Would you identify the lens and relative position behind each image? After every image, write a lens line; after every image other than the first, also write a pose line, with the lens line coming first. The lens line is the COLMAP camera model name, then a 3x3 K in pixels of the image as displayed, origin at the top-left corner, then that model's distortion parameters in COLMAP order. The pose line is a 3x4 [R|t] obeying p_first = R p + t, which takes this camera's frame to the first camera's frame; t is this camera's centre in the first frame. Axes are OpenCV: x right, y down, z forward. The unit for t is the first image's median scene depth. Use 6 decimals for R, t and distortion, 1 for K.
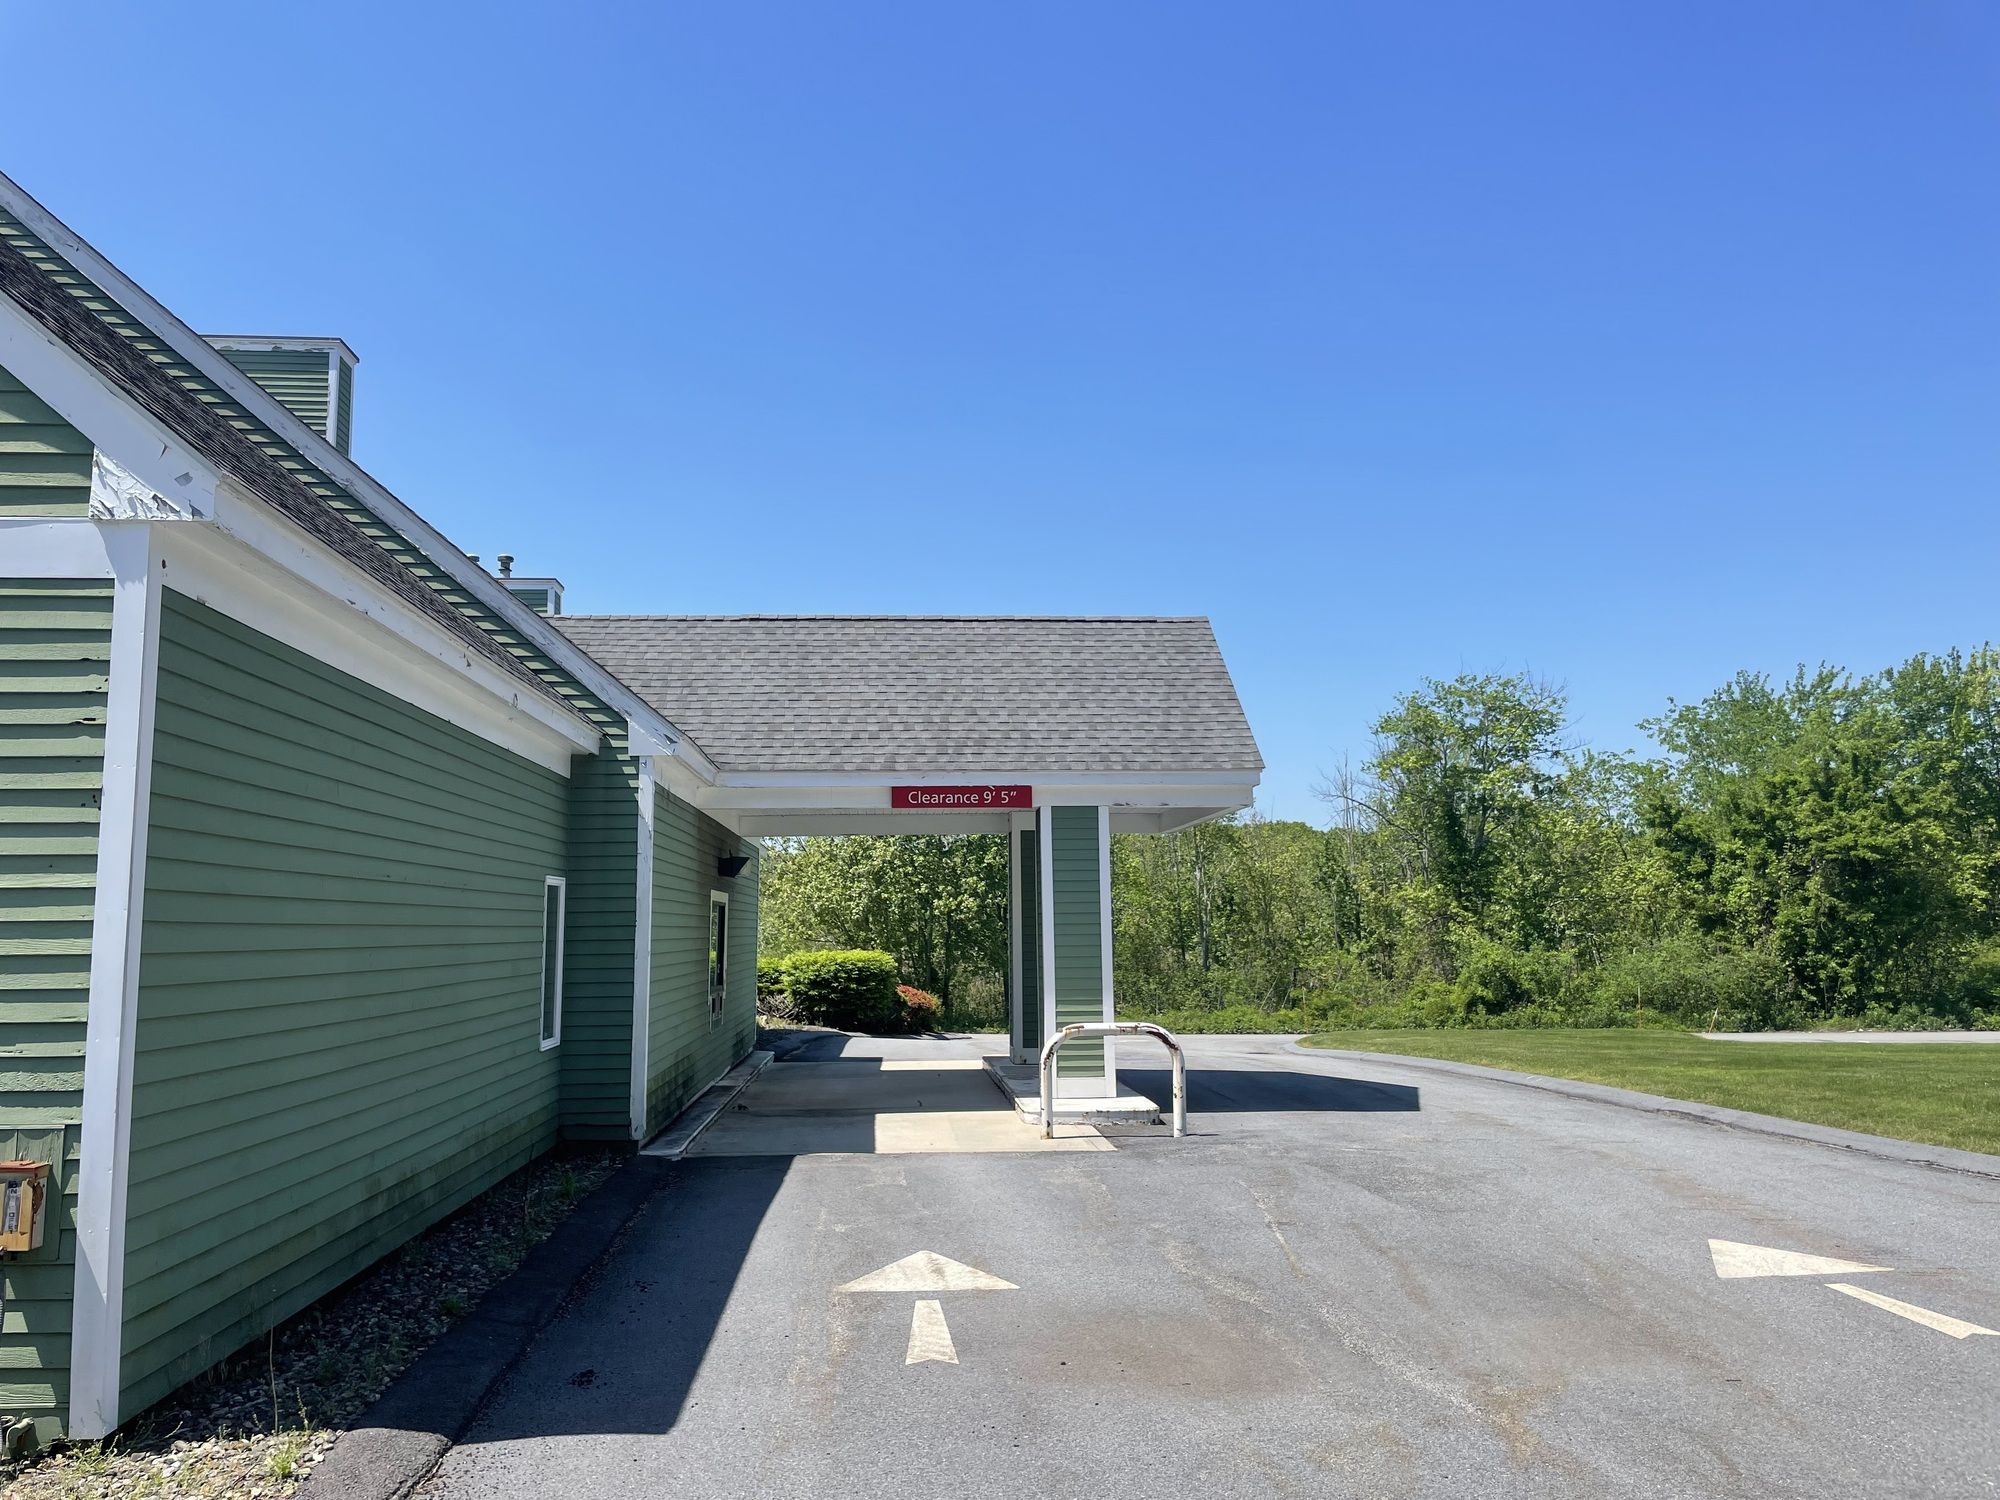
lens RADIAL K [[1518.6, 0, 1000.0], [0, 1518.6, 750.0], [0, 0, 1]] dist [0.109263, -0.158894]
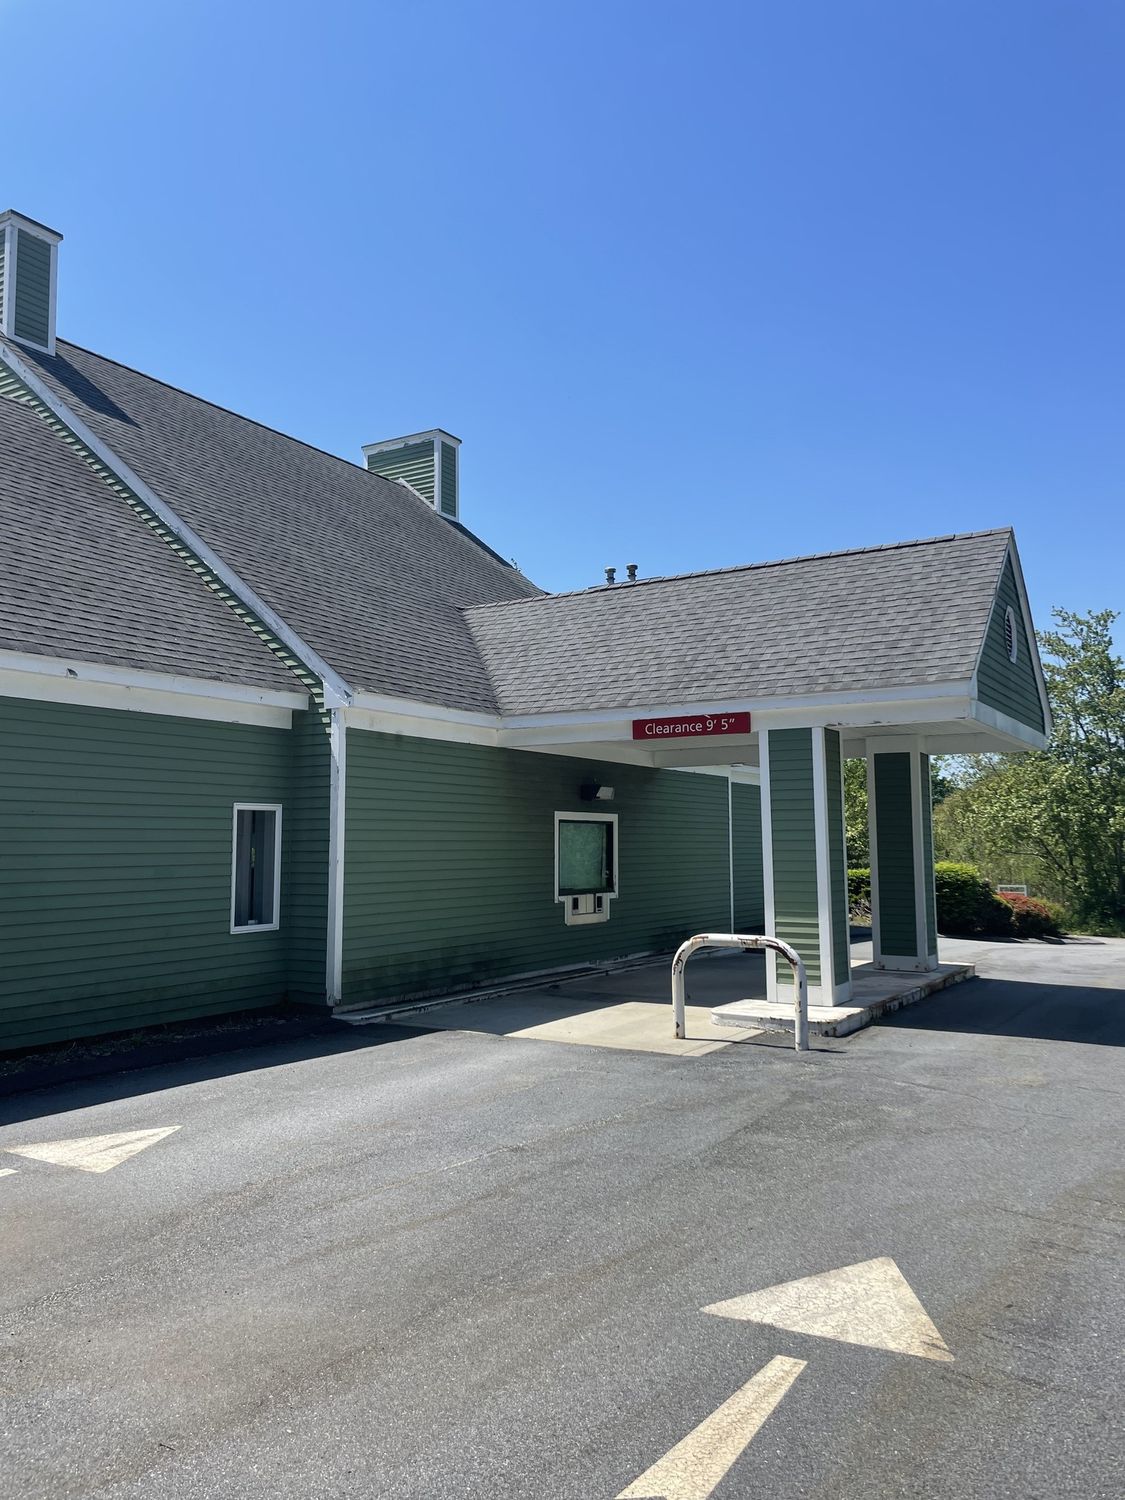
lens RADIAL K [[1138.9, 0, 562.5], [0, 1138.9, 750.0], [0, 0, 1]] dist [0.109263, -0.158894]
pose [[0.811592, -0.043159, -0.582628, 0.387372], [0.064892, 0.997756, 0.016484, 0.028474], [0.580609, -0.051187, 0.812572, 0.267355]]
